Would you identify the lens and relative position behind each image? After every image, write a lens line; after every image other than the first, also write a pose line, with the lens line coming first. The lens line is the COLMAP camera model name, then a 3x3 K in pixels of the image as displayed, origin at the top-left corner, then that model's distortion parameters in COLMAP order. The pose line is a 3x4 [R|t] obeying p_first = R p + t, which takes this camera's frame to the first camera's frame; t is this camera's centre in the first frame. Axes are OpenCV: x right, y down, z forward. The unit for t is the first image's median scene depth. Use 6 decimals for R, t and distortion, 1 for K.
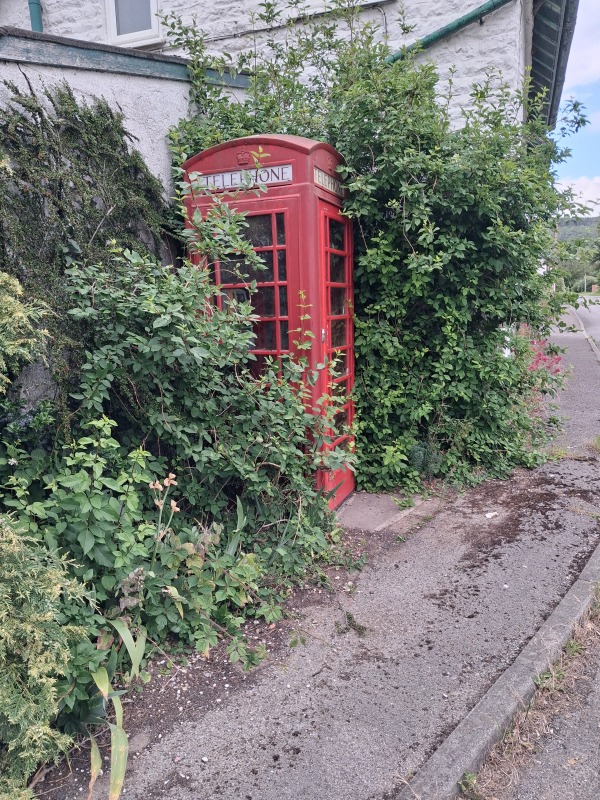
lens RADIAL K [[633.8, 0, 300.0], [0, 633.8, 400.0], [0, 0, 1]] dist [-0.007341, -0.015367]
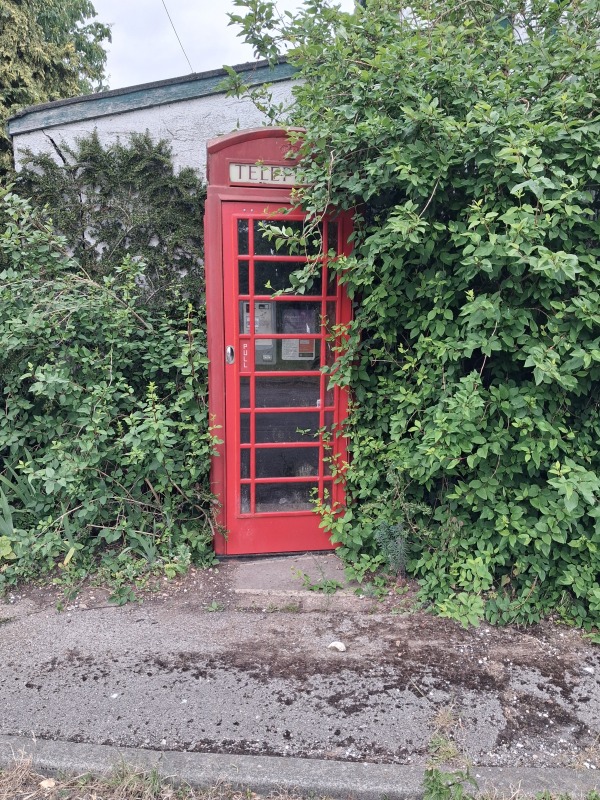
lens RADIAL K [[633.8, 0, 300.0], [0, 633.8, 400.0], [0, 0, 1]] dist [-0.007341, -0.015367]
pose [[0.514492, 0.189870, -0.836210, 0.846313], [-0.154098, 0.979774, 0.127657, -0.171880], [0.843535, 0.063180, 0.533344, 0.603873]]
